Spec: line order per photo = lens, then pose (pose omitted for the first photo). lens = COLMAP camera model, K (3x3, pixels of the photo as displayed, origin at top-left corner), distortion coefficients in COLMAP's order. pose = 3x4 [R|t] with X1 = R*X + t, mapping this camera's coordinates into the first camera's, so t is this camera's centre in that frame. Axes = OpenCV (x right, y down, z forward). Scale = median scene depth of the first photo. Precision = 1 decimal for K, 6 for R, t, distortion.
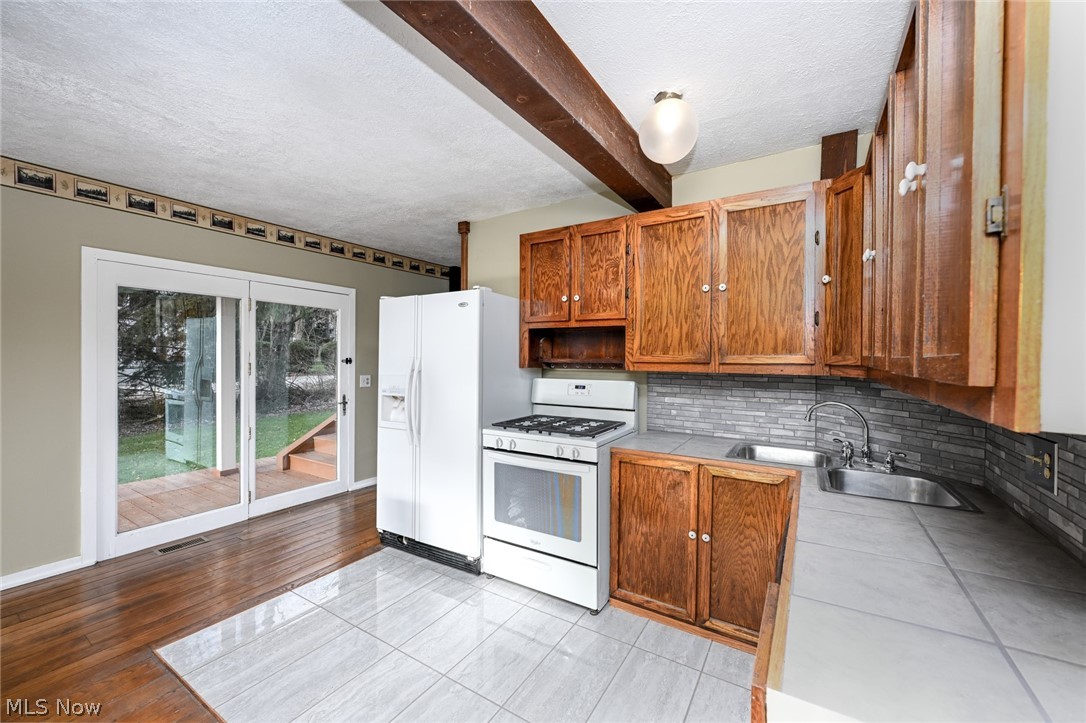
lens RADIAL K [[435.2, 0, 539.5], [0, 435.2, 362.7], [0, 0, 1]] dist [0.000671, -0.000254]
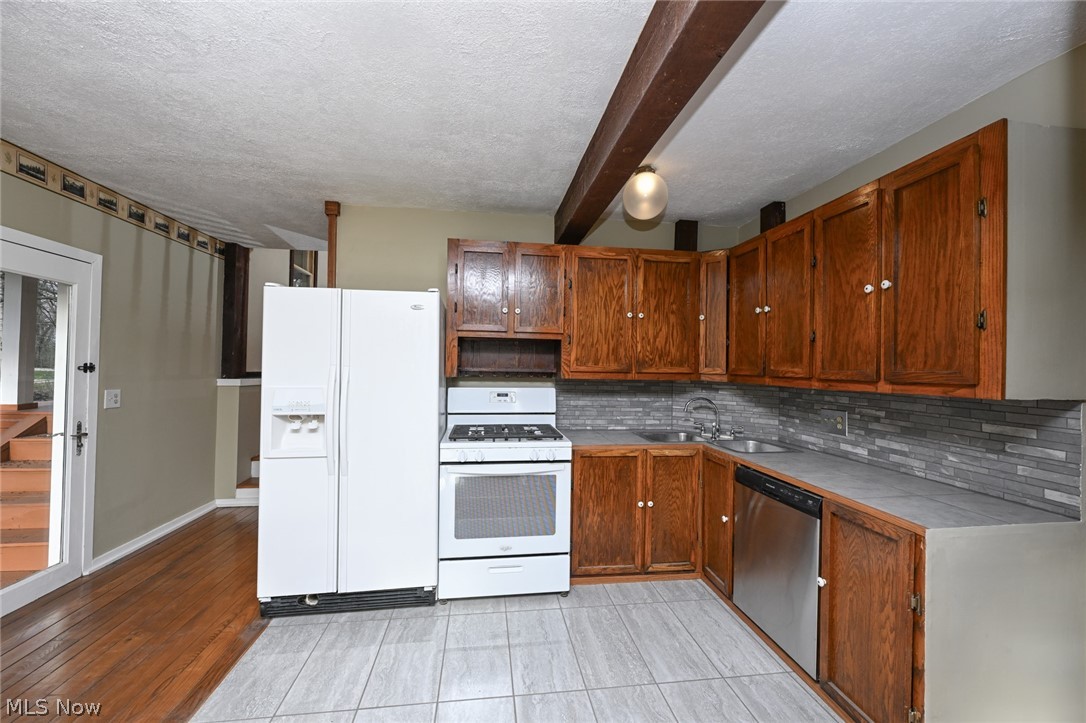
lens RADIAL K [[435.2, 0, 539.5], [0, 435.2, 362.7], [0, 0, 1]] dist [0.000671, -0.000254]
pose [[0.761622, 0.013148, 0.647888, -0.609001], [-0.003303, 0.999860, -0.016407, -0.005210], [-0.648013, 0.010356, 0.761559, 0.166511]]
